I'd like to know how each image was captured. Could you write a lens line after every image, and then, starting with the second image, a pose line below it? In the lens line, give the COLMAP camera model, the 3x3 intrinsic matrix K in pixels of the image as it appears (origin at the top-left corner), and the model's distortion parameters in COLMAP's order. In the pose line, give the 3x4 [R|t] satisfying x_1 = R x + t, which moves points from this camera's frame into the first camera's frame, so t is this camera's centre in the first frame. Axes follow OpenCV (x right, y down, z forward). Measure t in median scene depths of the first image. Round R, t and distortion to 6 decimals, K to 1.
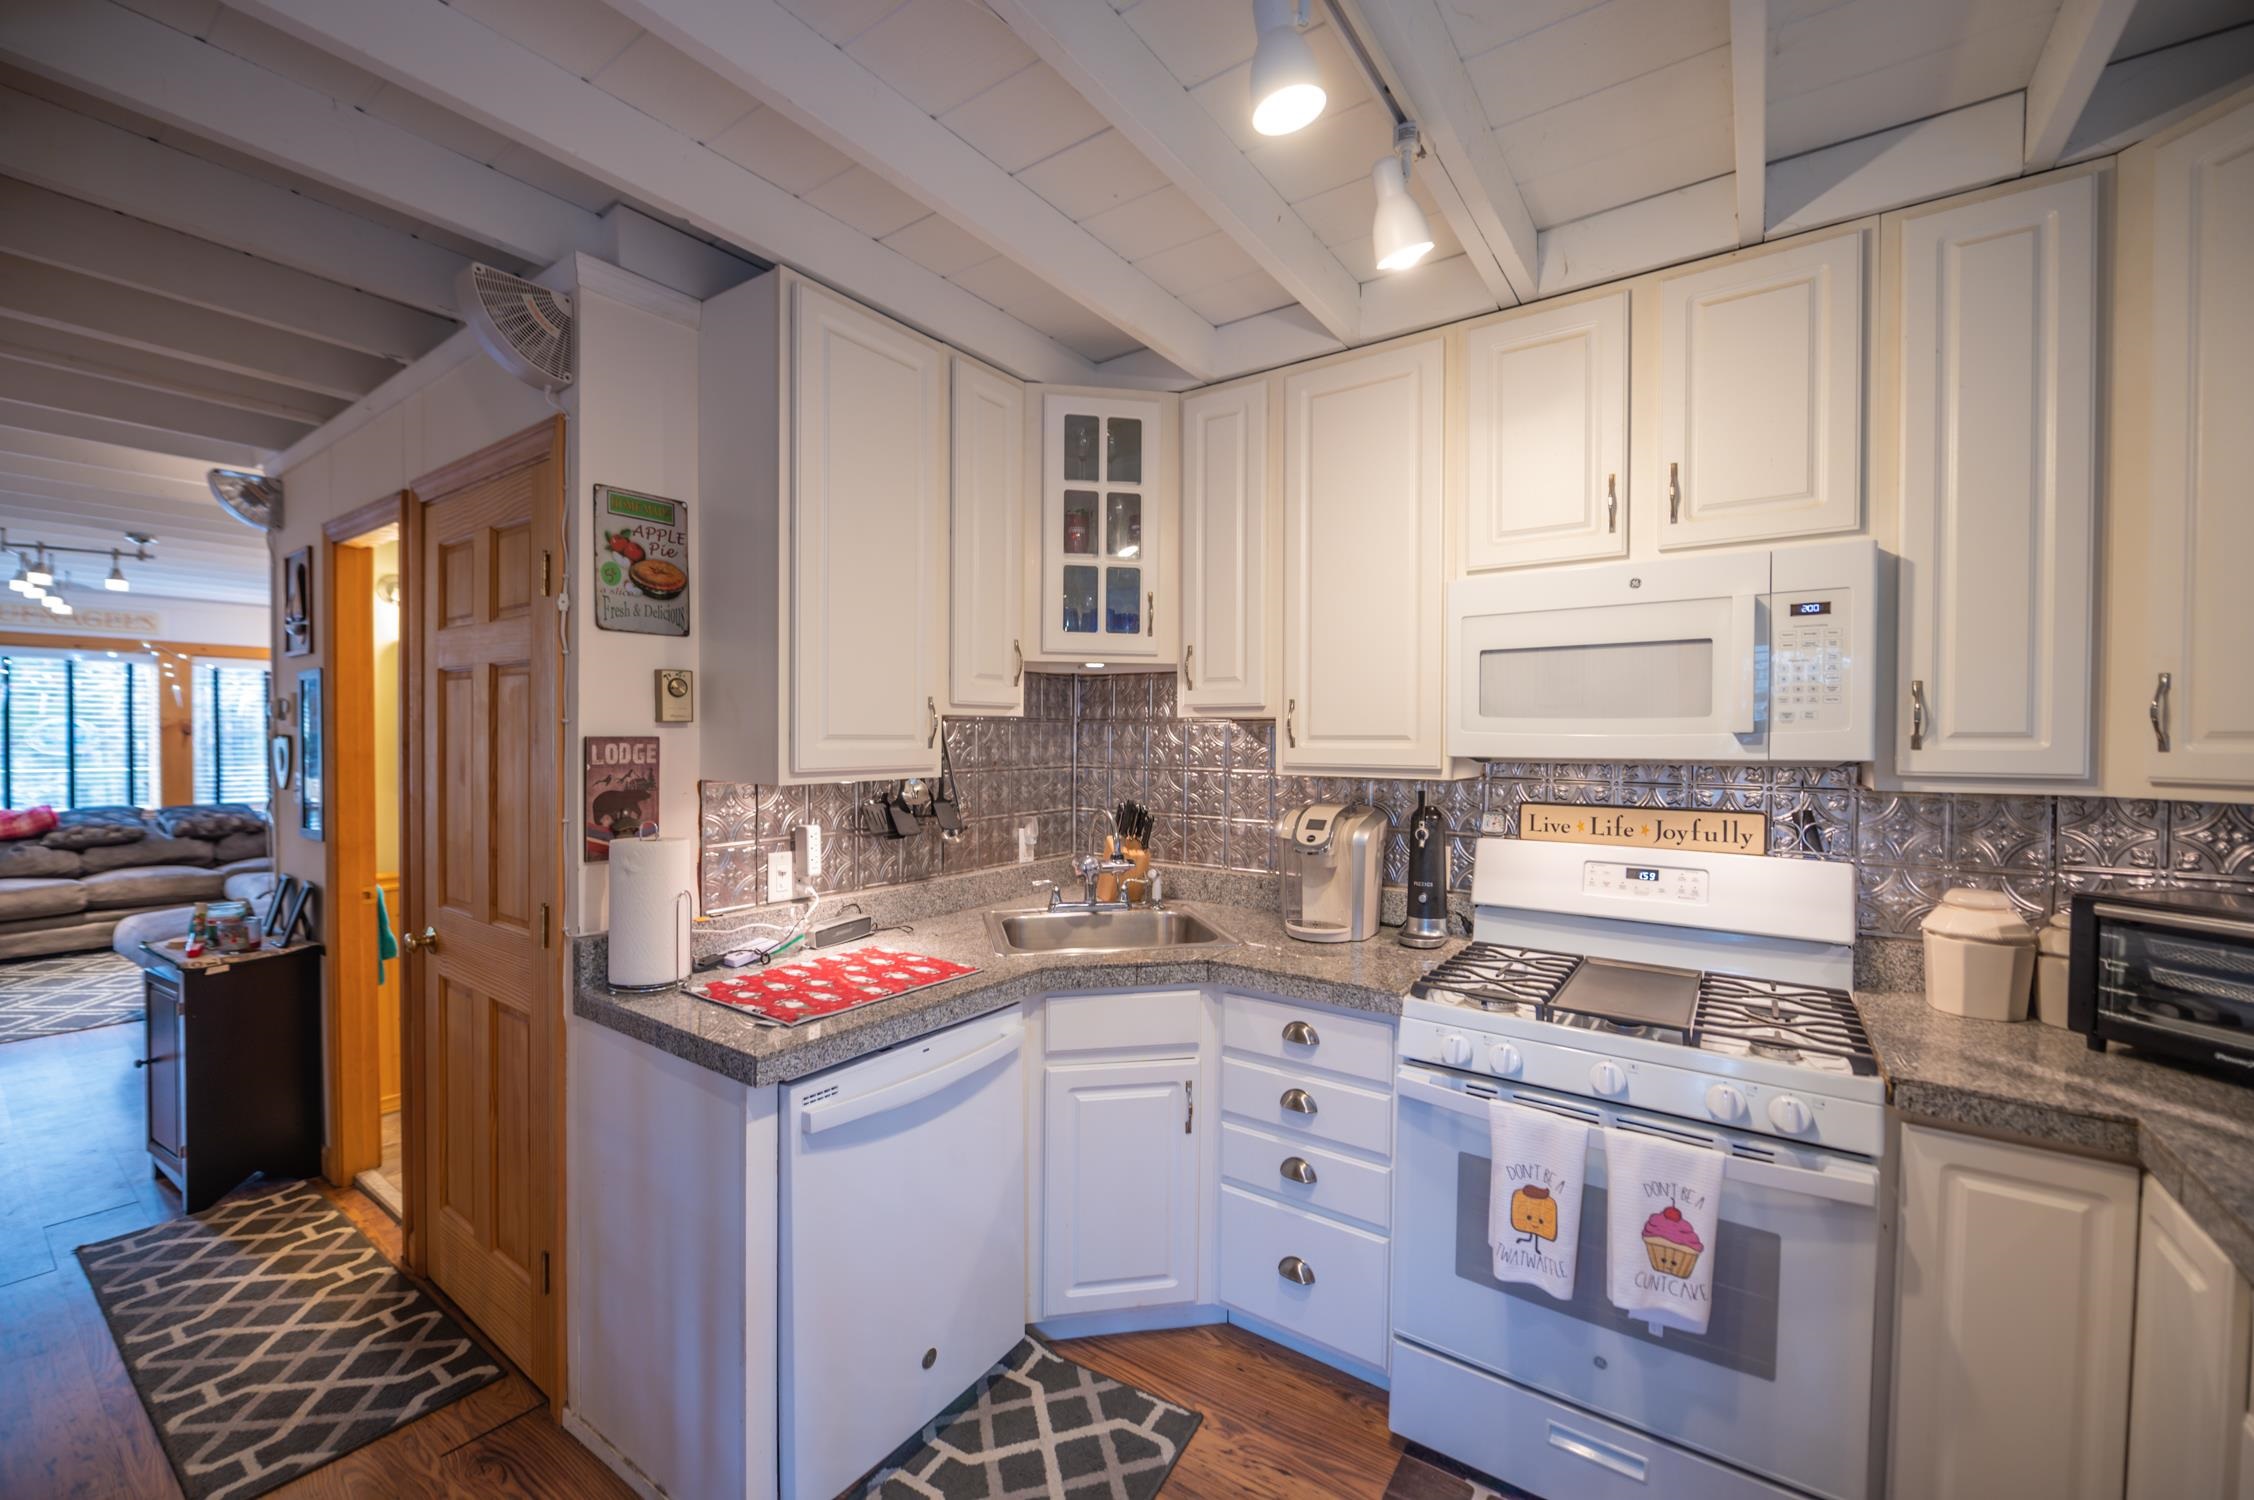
lens RADIAL K [[896.6, 0, 1126.7], [0, 896.6, 753.4], [0, 0, 1]] dist [-0.007830, -0.000250]
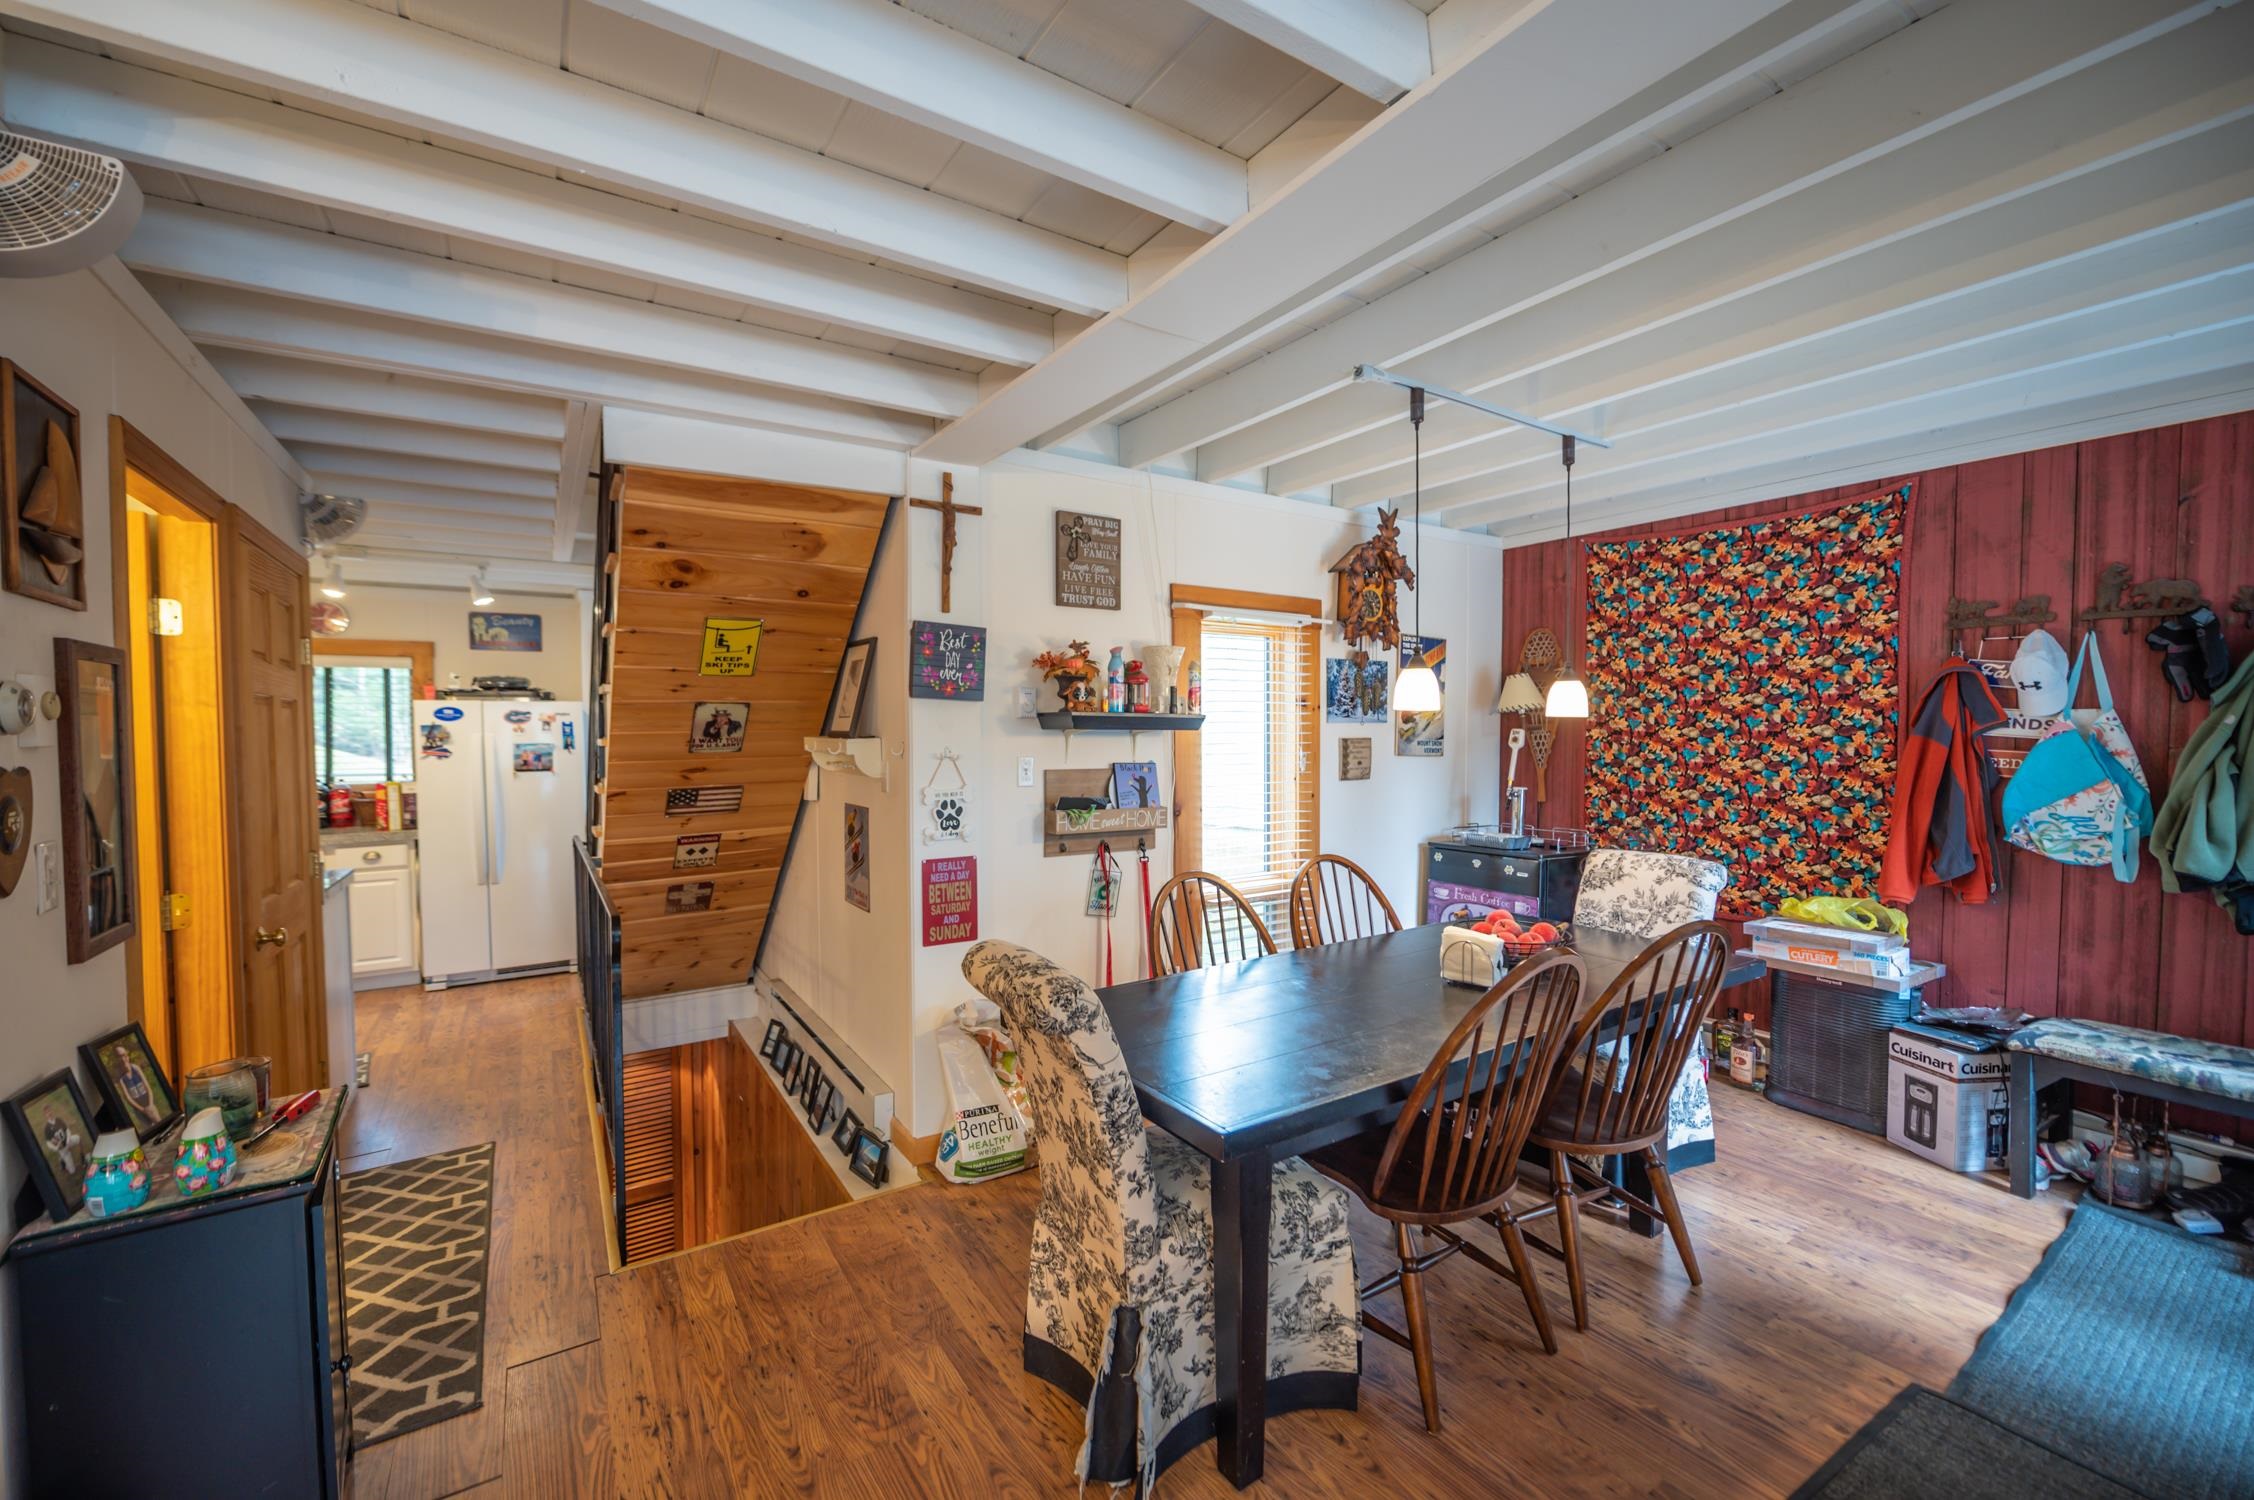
lens RADIAL K [[896.6, 0, 1119.4], [0, 896.6, 755.3], [0, 0, 1]] dist [-0.007830, -0.000250]
pose [[-0.930867, -0.009400, 0.365237, -2.154614], [0.007006, 0.999026, 0.043567, -0.057944], [-0.365291, 0.043114, -0.929894, 1.614743]]
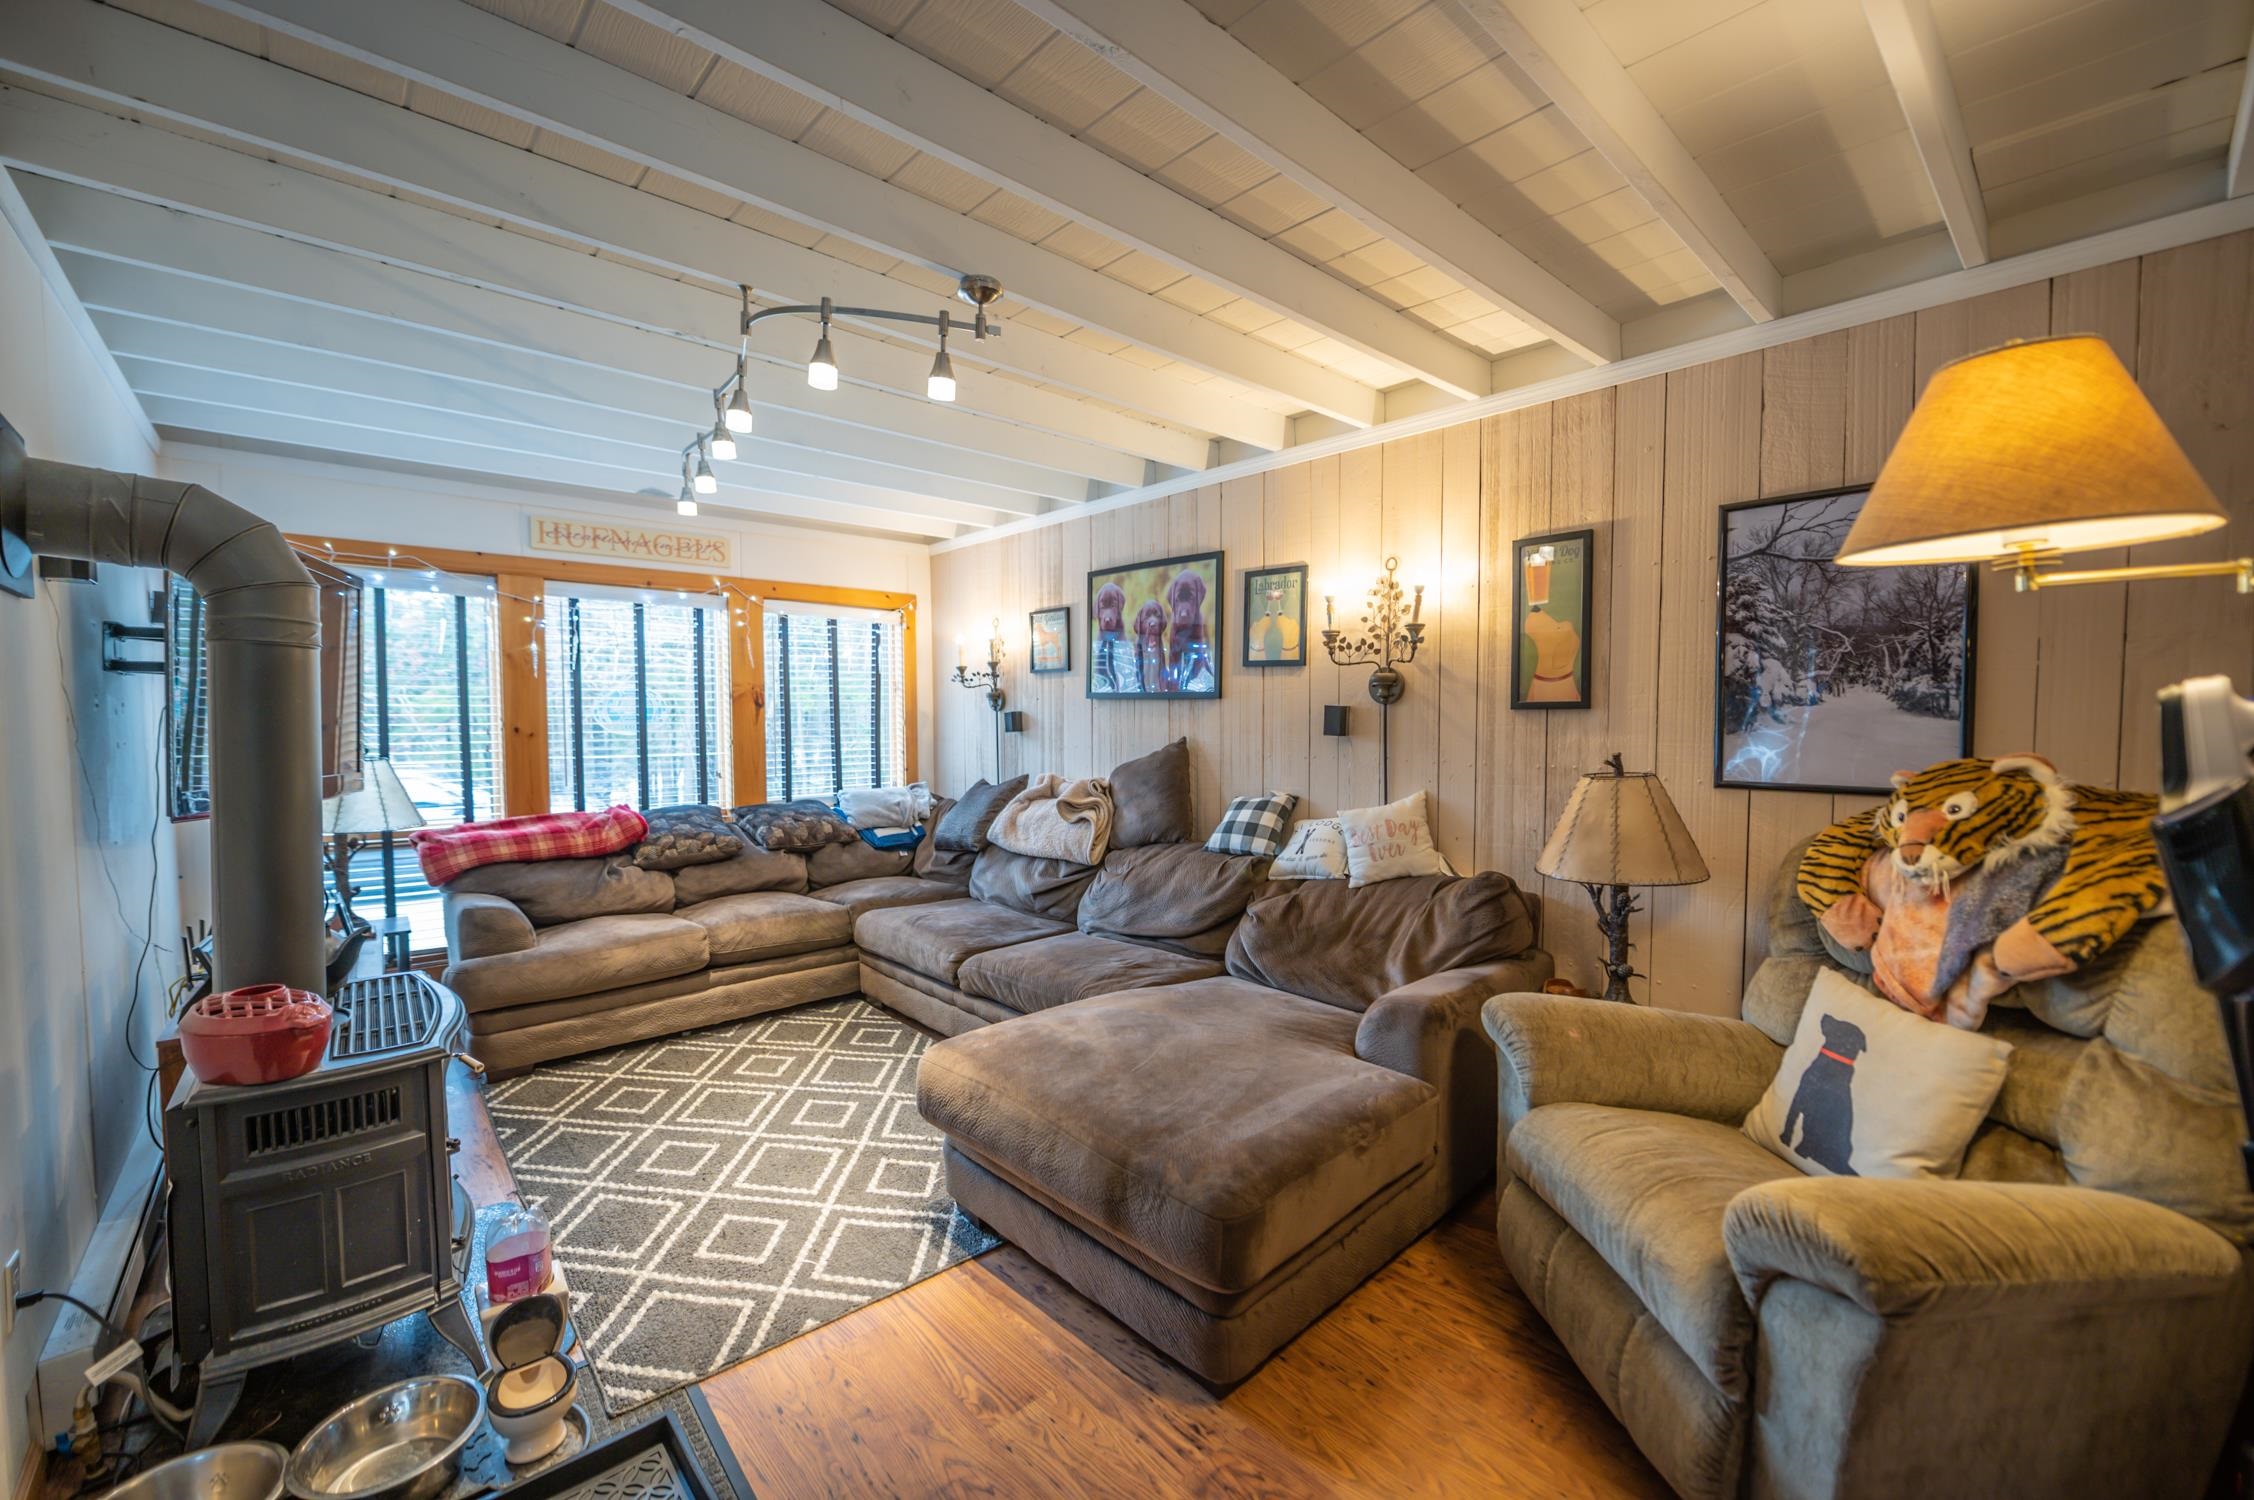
lens RADIAL K [[896.6, 0, 1126.6], [0, 896.6, 753.9], [0, 0, 1]] dist [-0.007830, -0.000250]
pose [[0.977730, 0.001335, -0.209864, -1.753137], [0.003612, 0.999725, 0.023189, 0.004737], [0.209837, -0.023430, 0.977456, 0.994731]]
